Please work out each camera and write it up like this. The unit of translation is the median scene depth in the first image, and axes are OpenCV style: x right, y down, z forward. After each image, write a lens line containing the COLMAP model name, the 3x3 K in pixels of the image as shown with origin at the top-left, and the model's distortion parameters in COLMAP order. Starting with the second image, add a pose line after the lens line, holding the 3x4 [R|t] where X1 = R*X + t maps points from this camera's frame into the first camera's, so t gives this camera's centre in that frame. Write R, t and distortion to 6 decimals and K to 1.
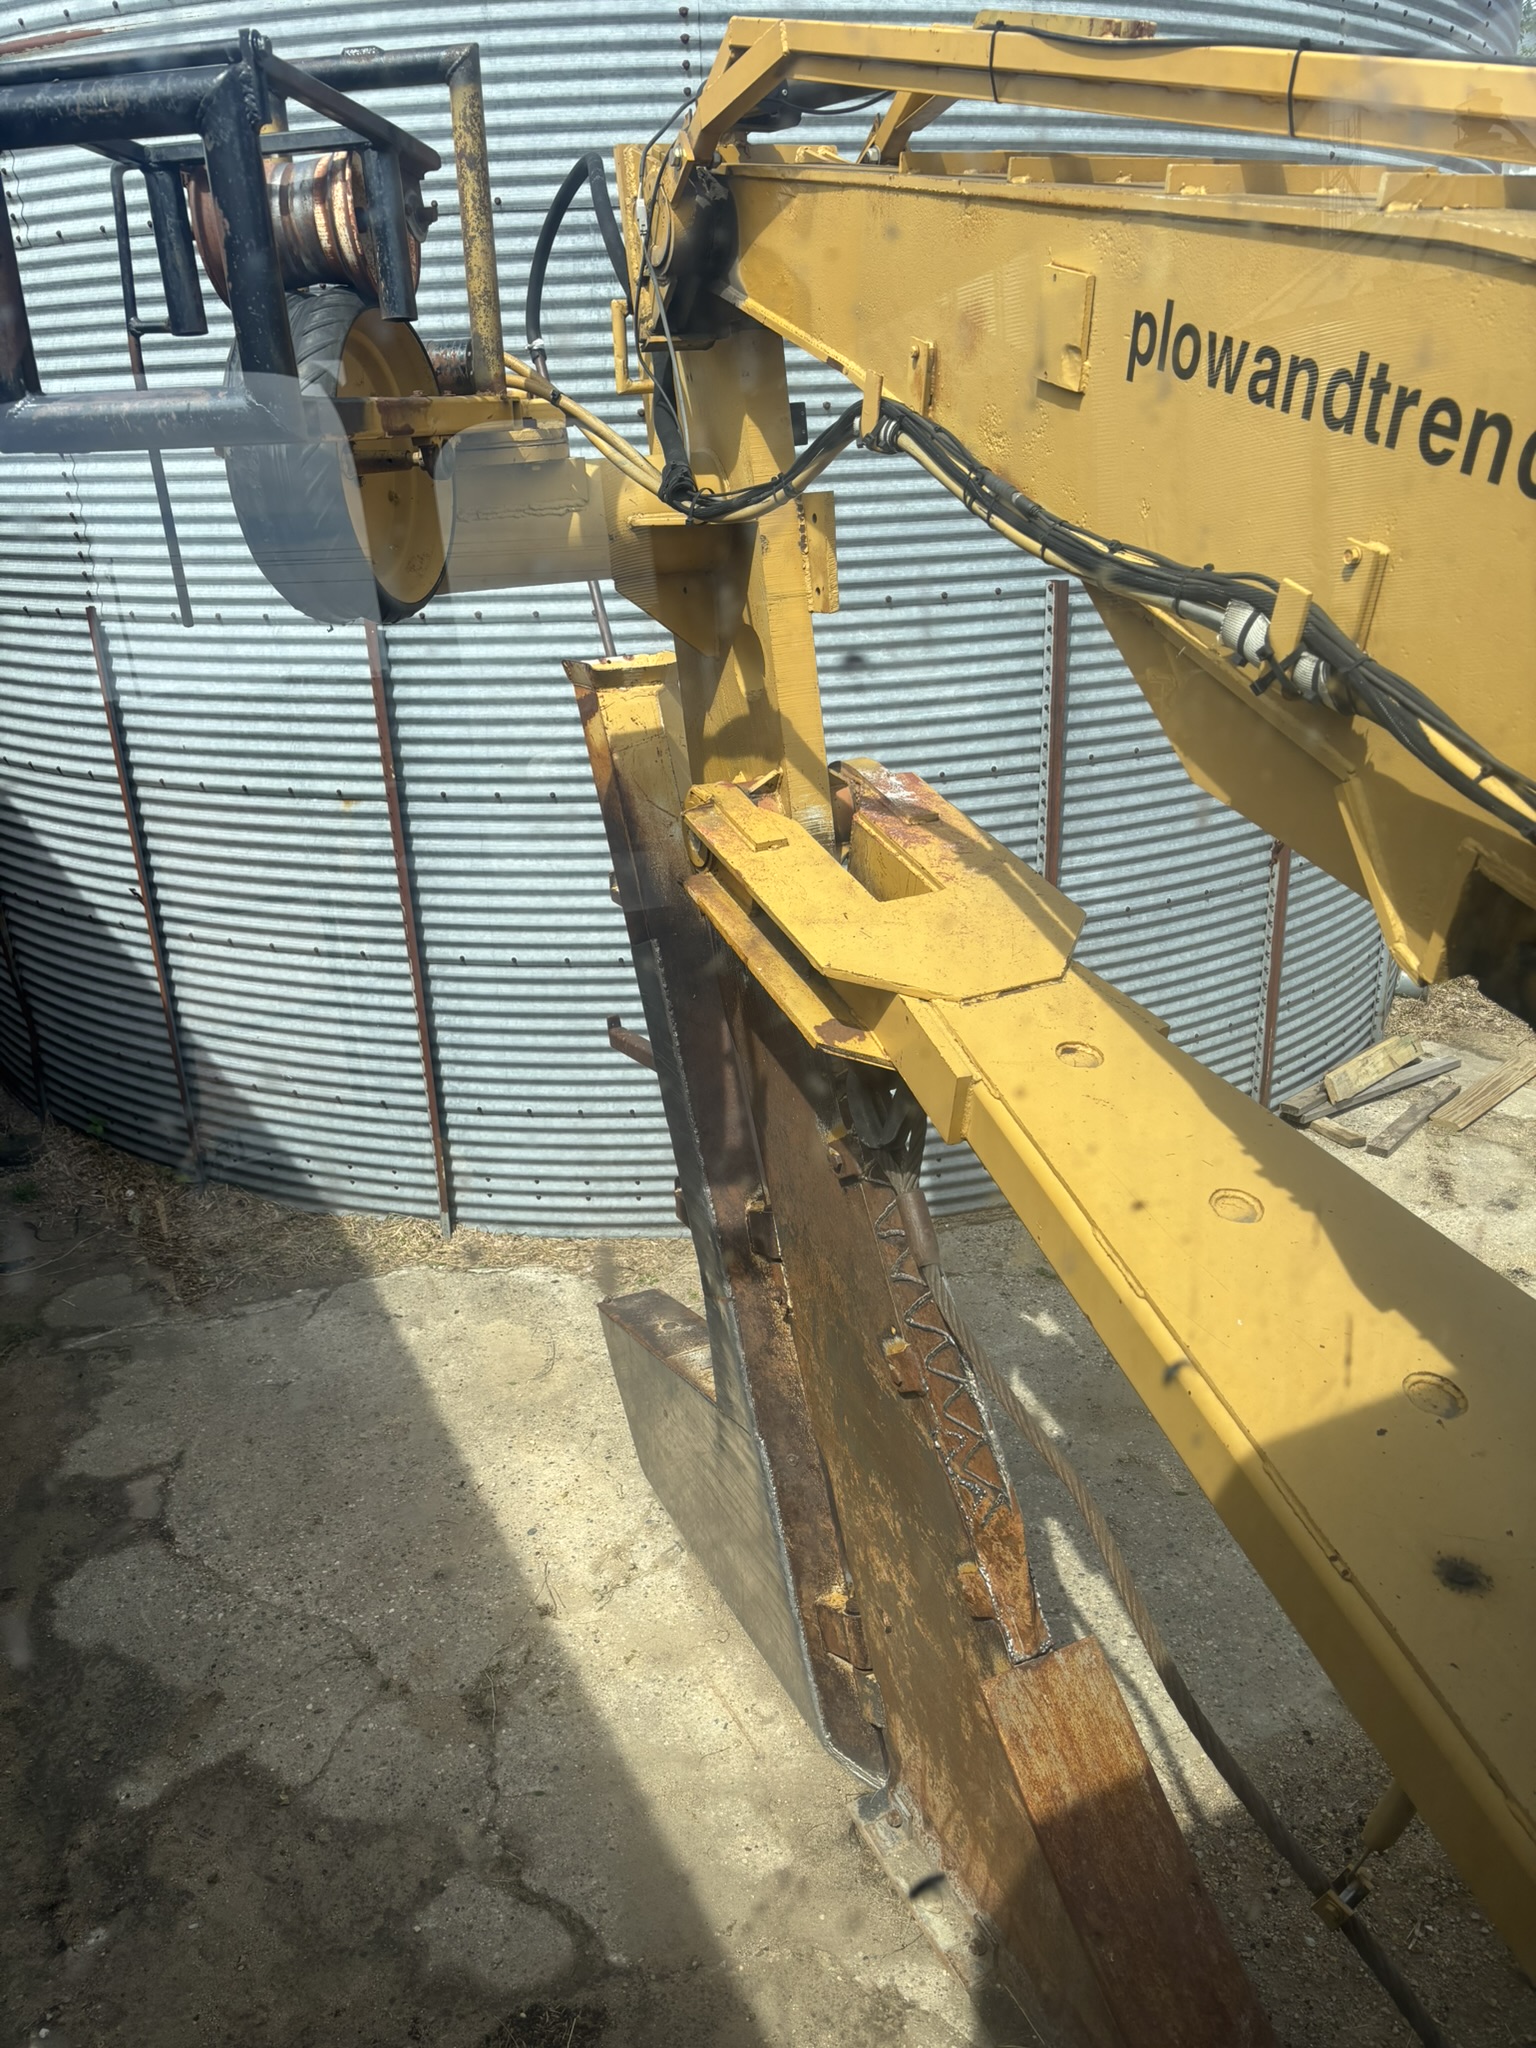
lens RADIAL K [[1567.9, 0, 769.1], [0, 1567.9, 990.7], [0, 0, 1]] dist [0.110740, -0.242109]
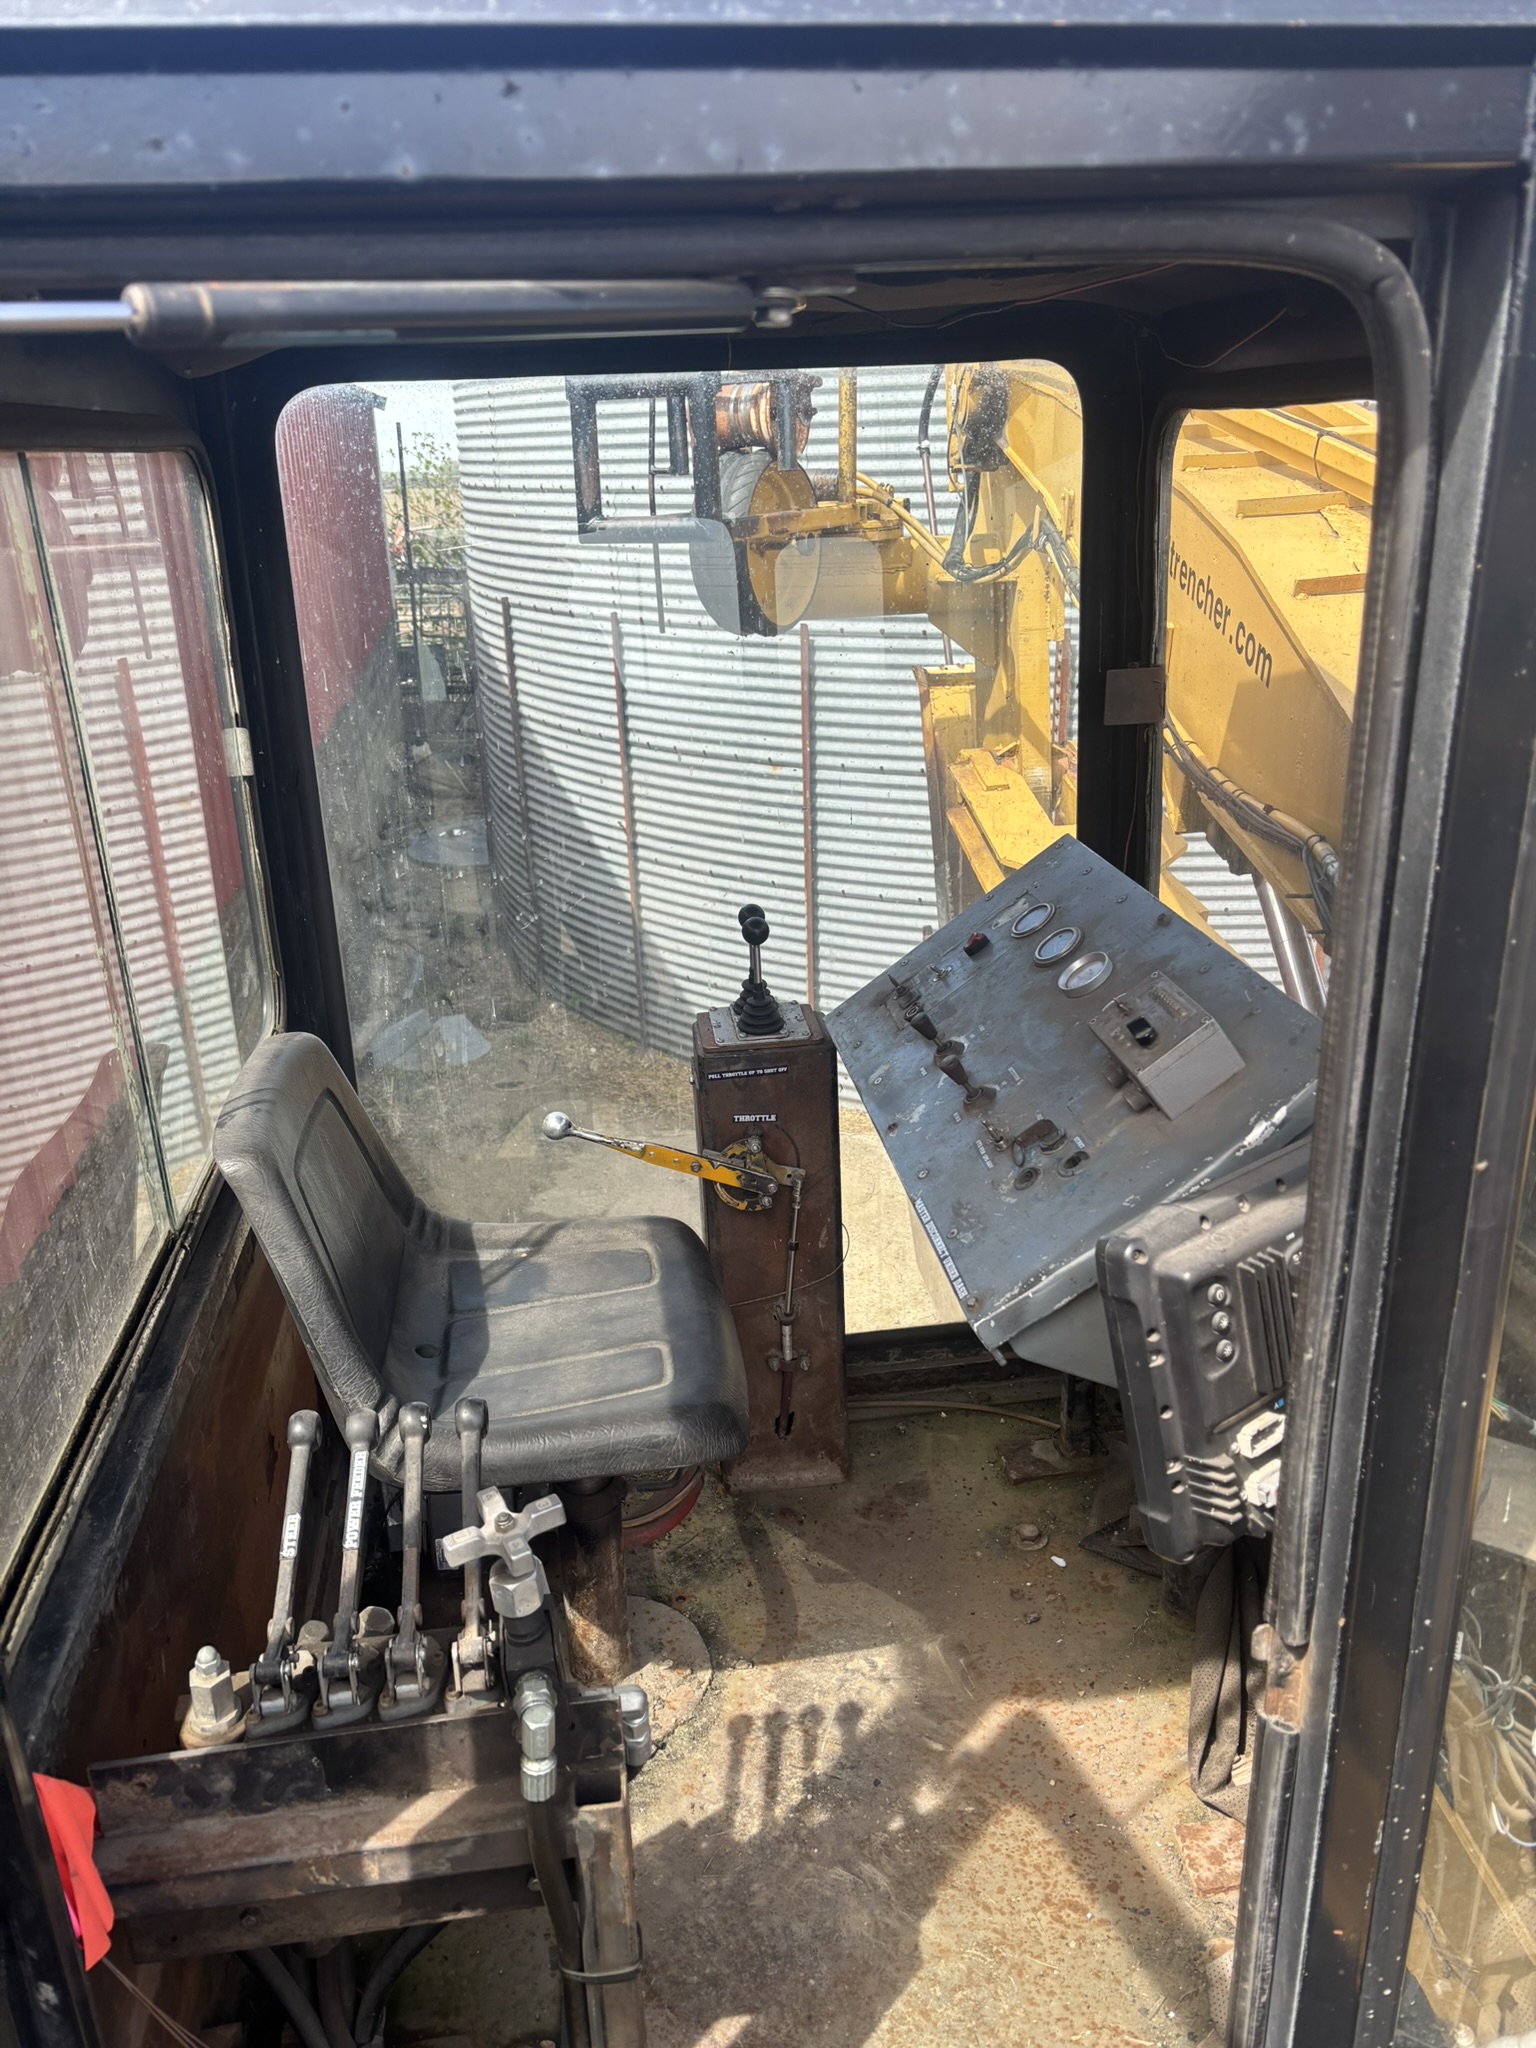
lens RADIAL K [[1506.2, 0, 768.0], [0, 1506.2, 1024.0], [0, 0, 1]] dist [0.021148, -0.009067]
pose [[0.955877, 0.119426, -0.268398, 0.152166], [-0.113873, 0.992835, 0.036222, 0.080520], [0.270800, -0.004060, 0.962627, -0.364341]]
